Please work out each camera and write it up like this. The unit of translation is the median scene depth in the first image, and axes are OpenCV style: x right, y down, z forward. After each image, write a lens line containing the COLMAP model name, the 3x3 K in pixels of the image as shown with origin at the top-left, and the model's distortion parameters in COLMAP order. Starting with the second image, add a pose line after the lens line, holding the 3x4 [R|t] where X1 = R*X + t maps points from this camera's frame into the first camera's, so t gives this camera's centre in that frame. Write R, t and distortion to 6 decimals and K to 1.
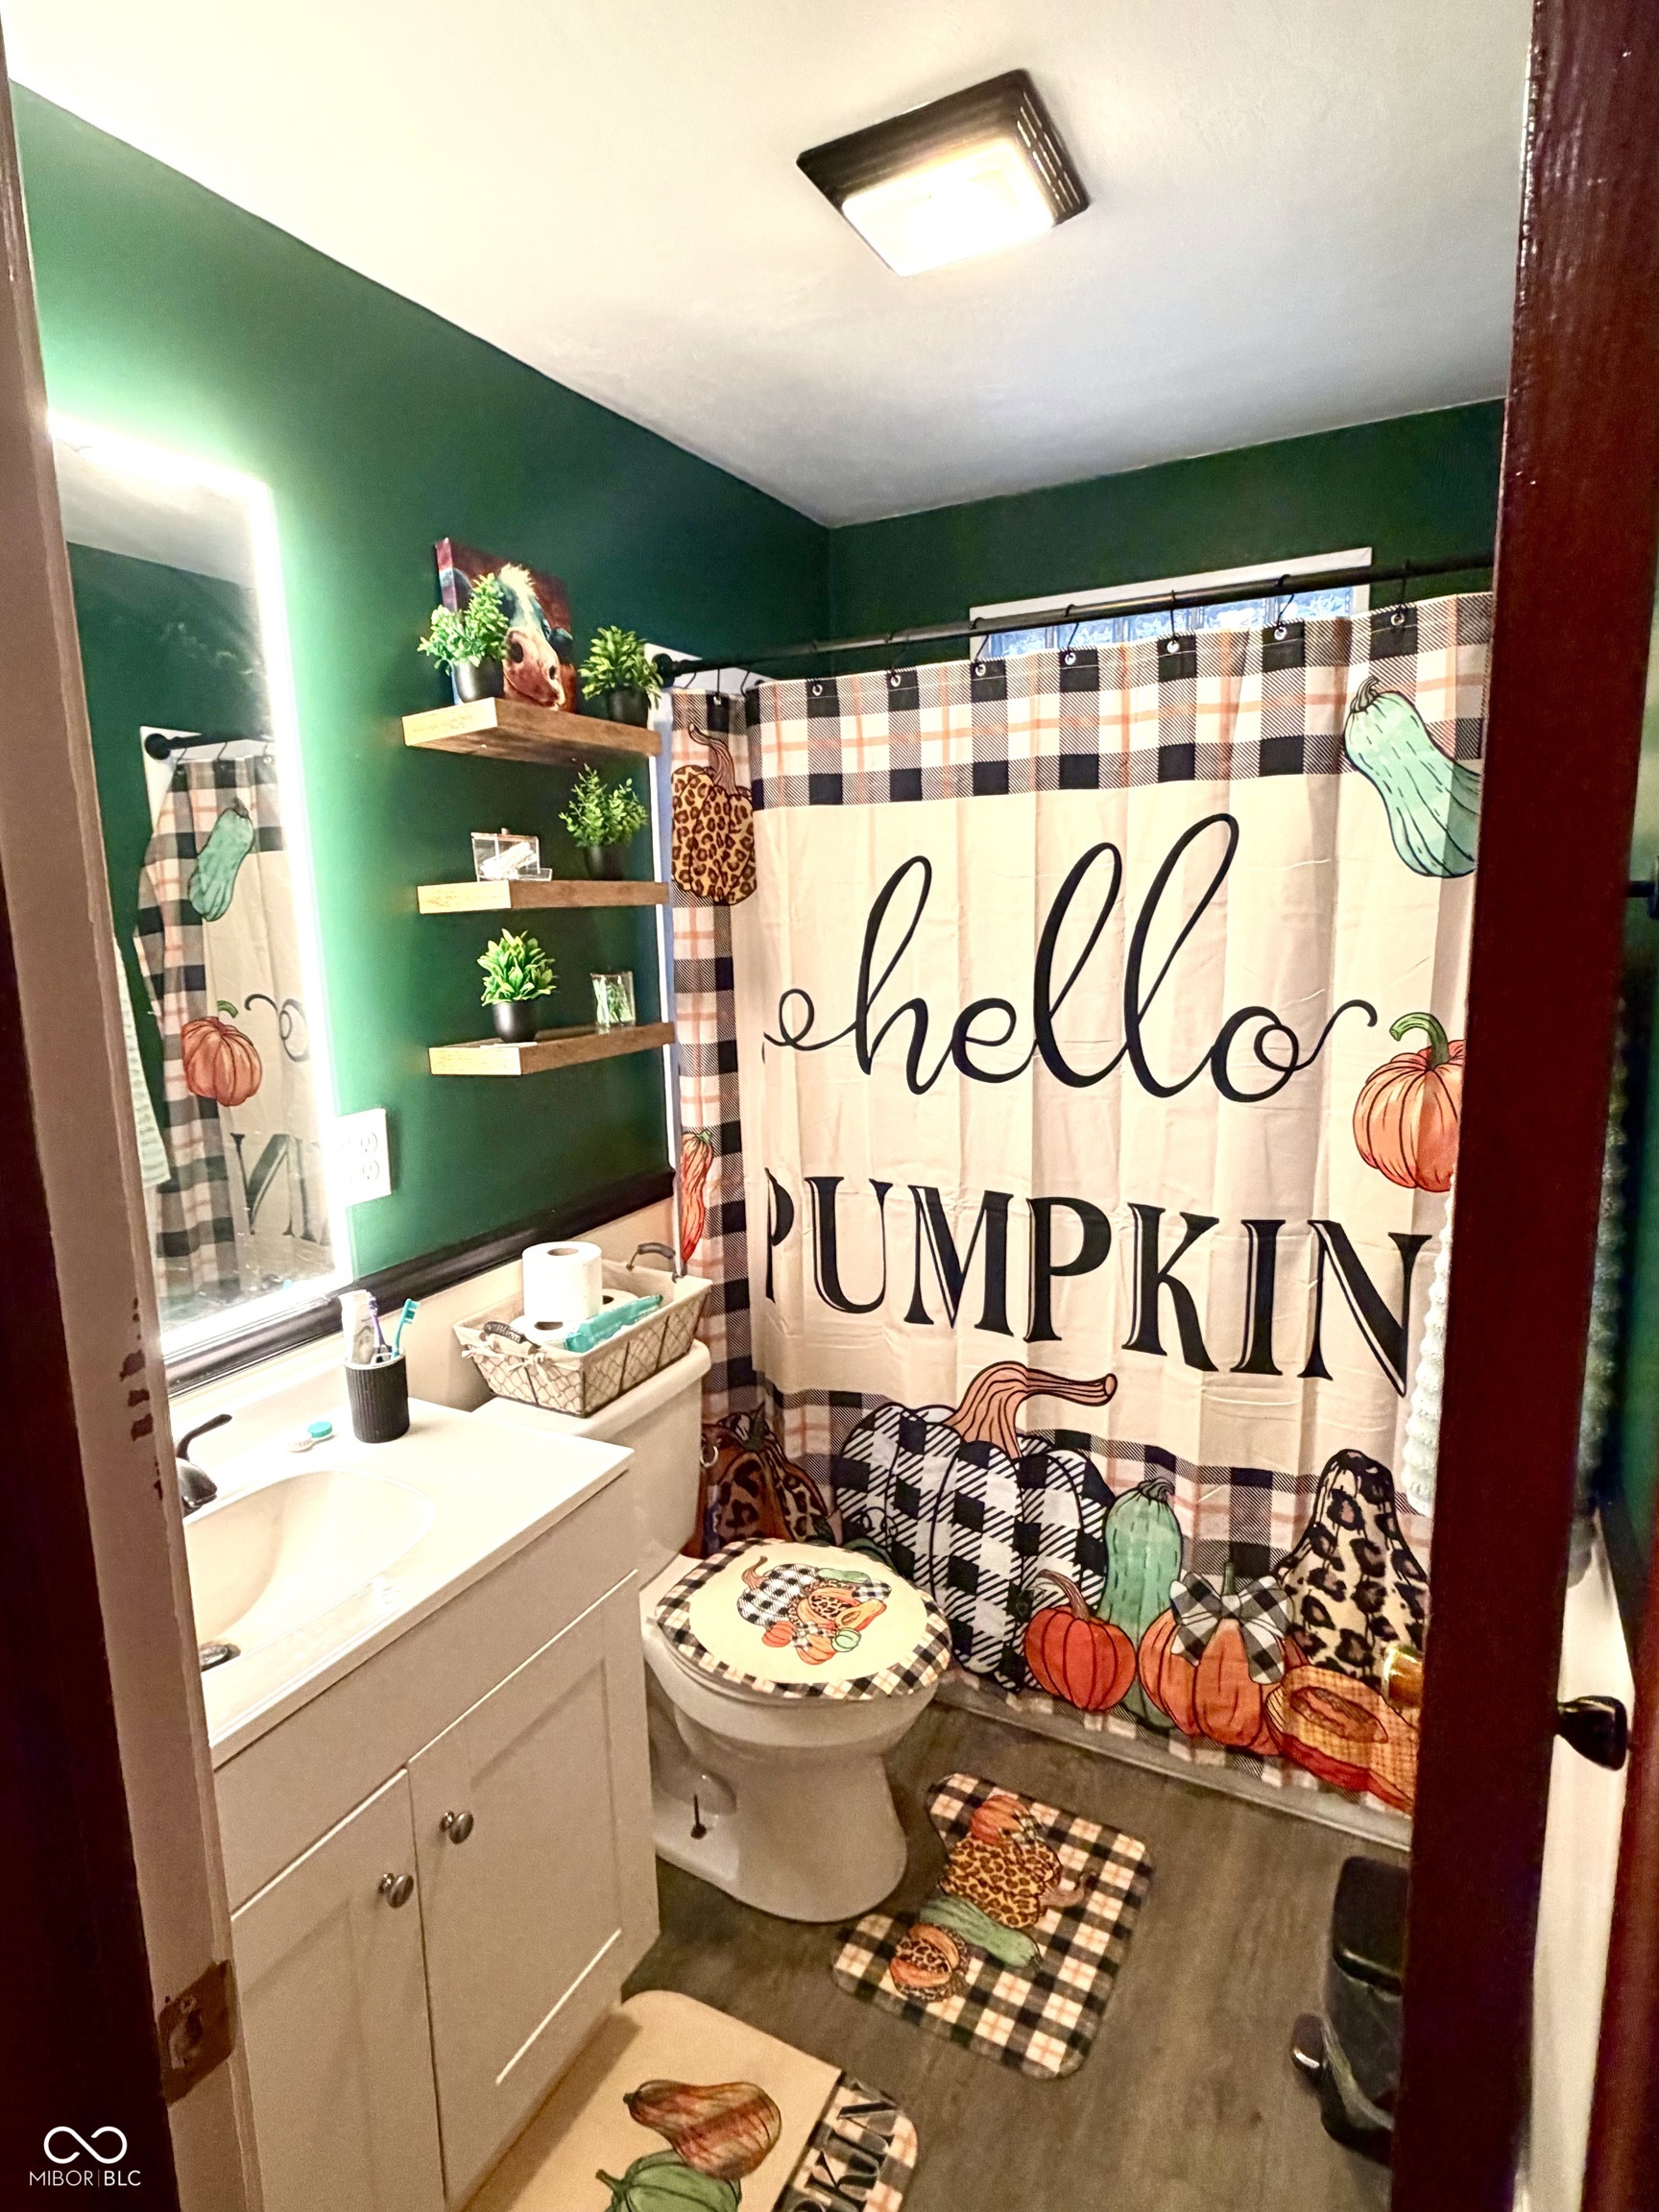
lens RADIAL K [[1171.6, 0, 833.9], [0, 1171.6, 1095.3], [0, 0, 1]] dist [-0.004252, 0.001832]
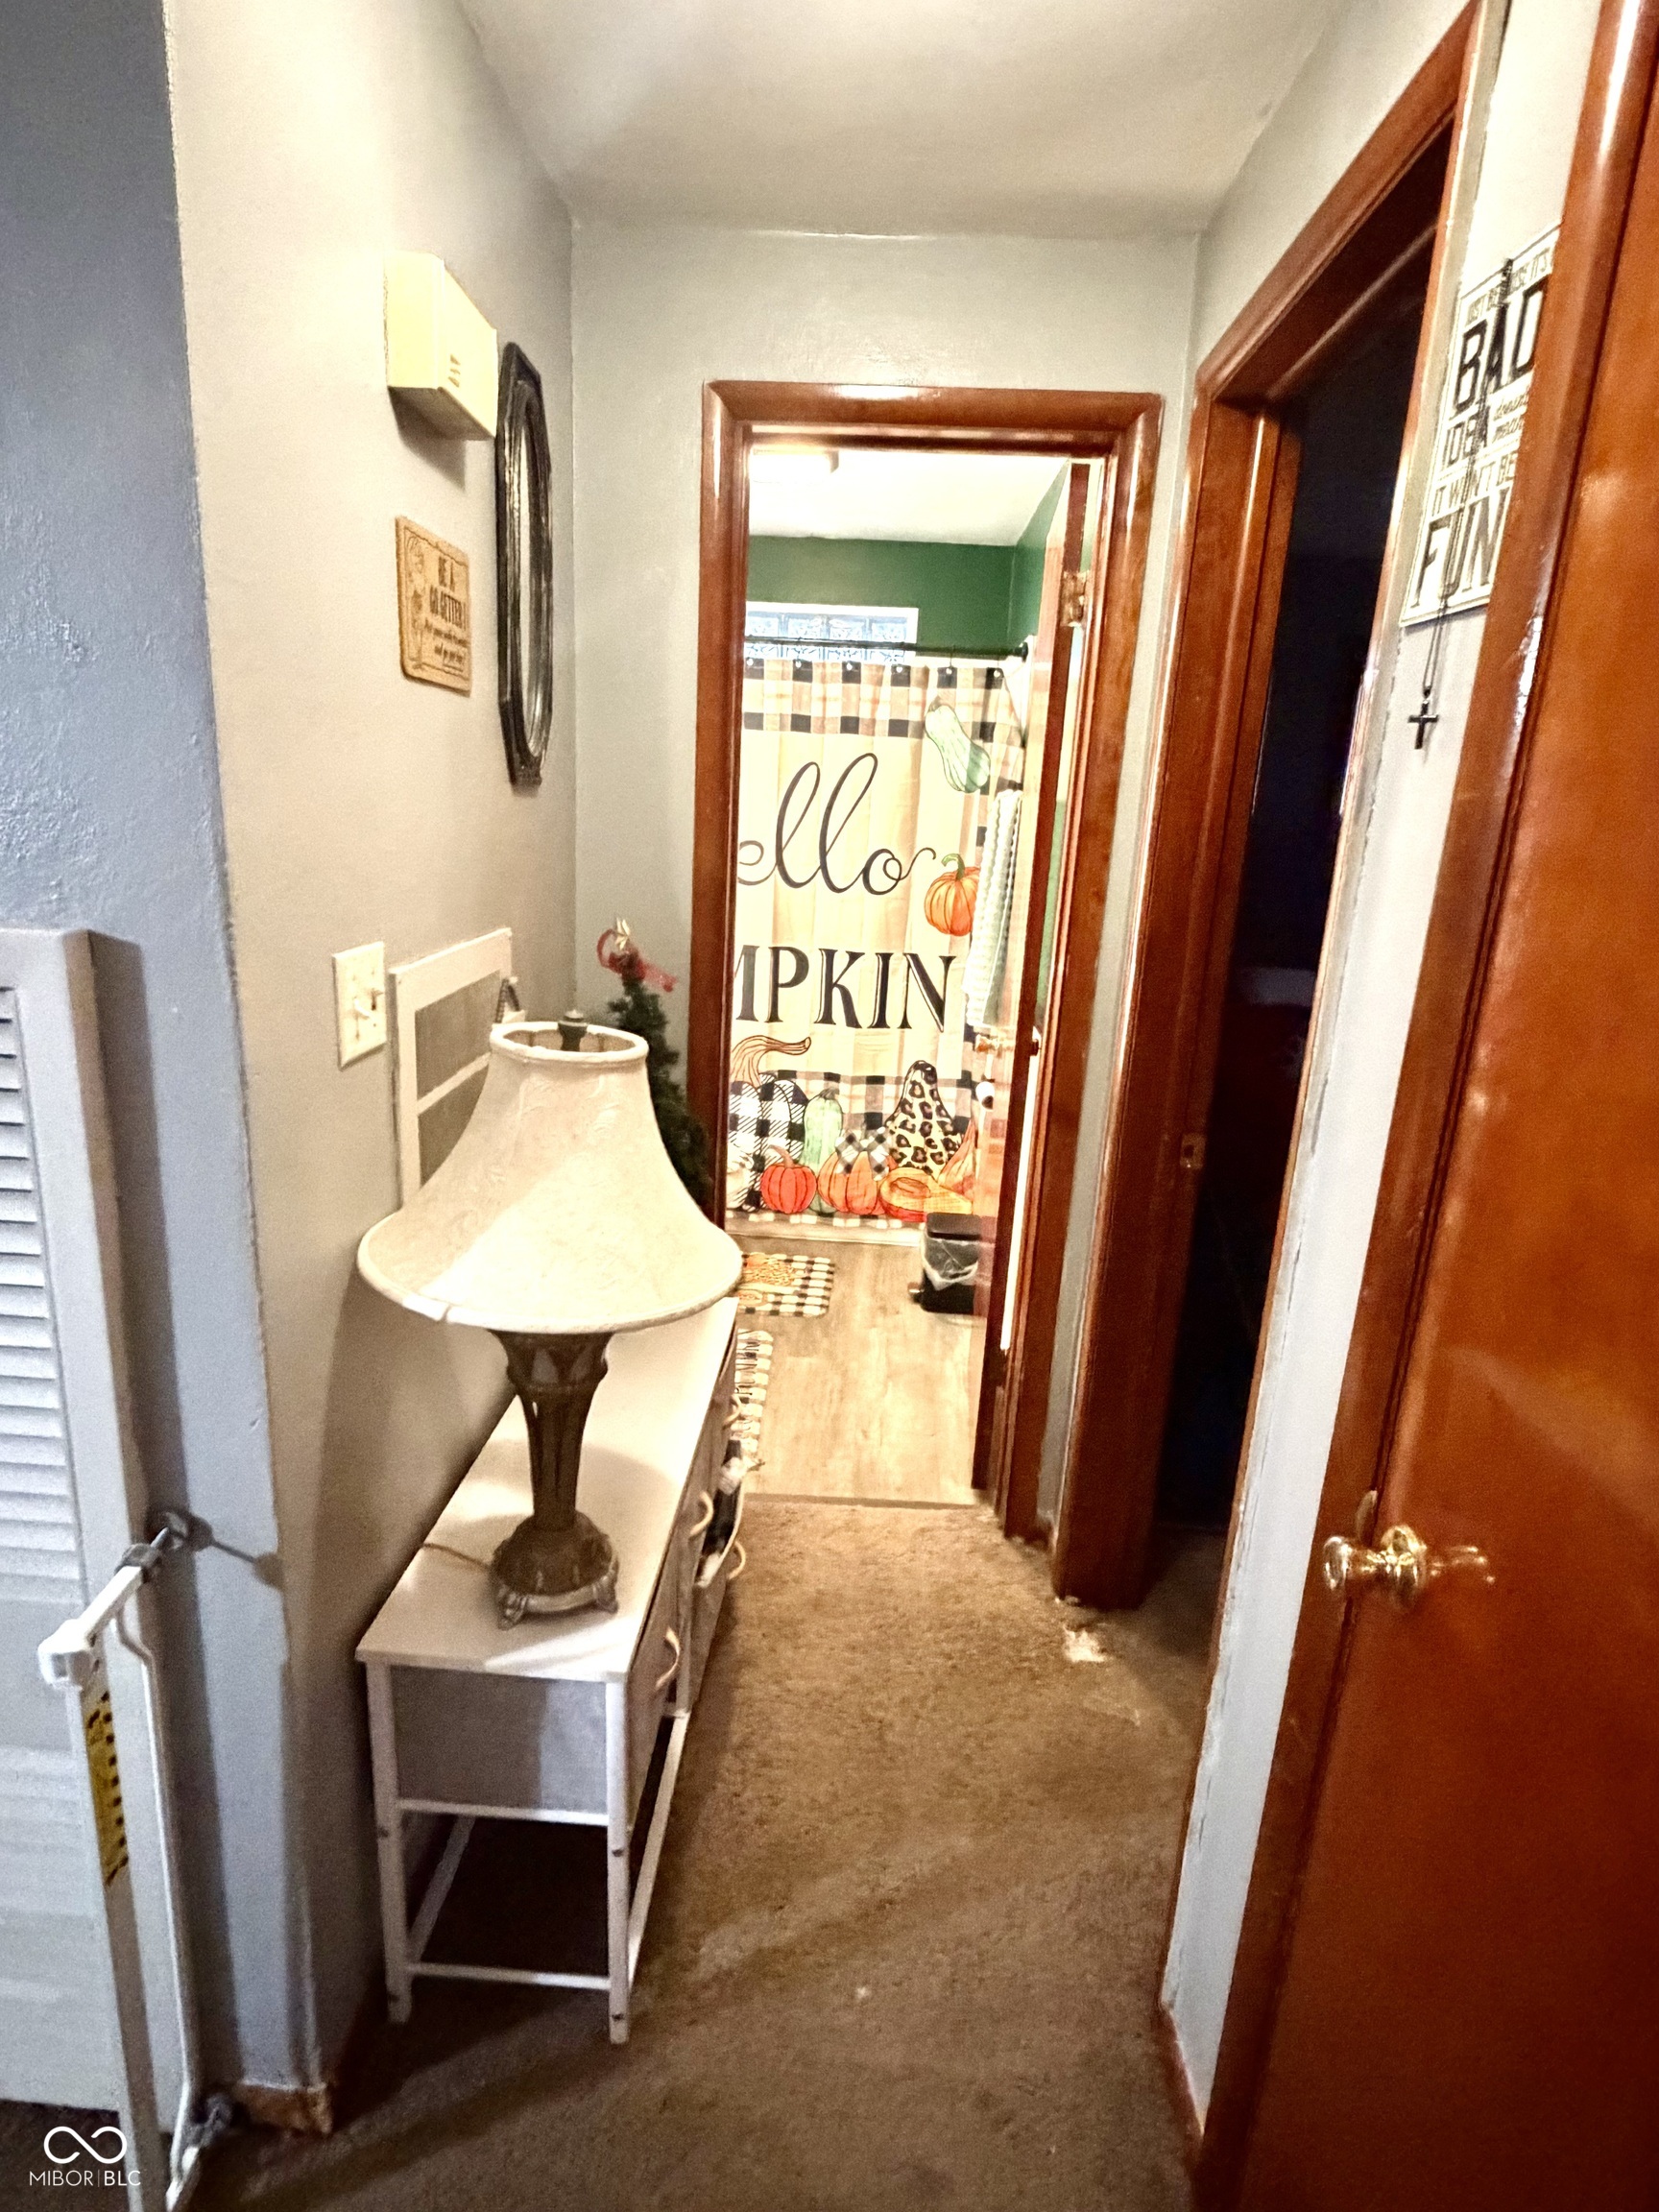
lens RADIAL K [[1171.6, 0, 820.1], [0, 1171.6, 1104.2], [0, 0, 1]] dist [-0.004252, 0.001832]
pose [[0.902878, -0.046040, 0.427425, -0.630028], [-0.001003, 0.994021, 0.109188, 0.143401], [-0.429896, -0.099012, 0.897433, -0.838256]]
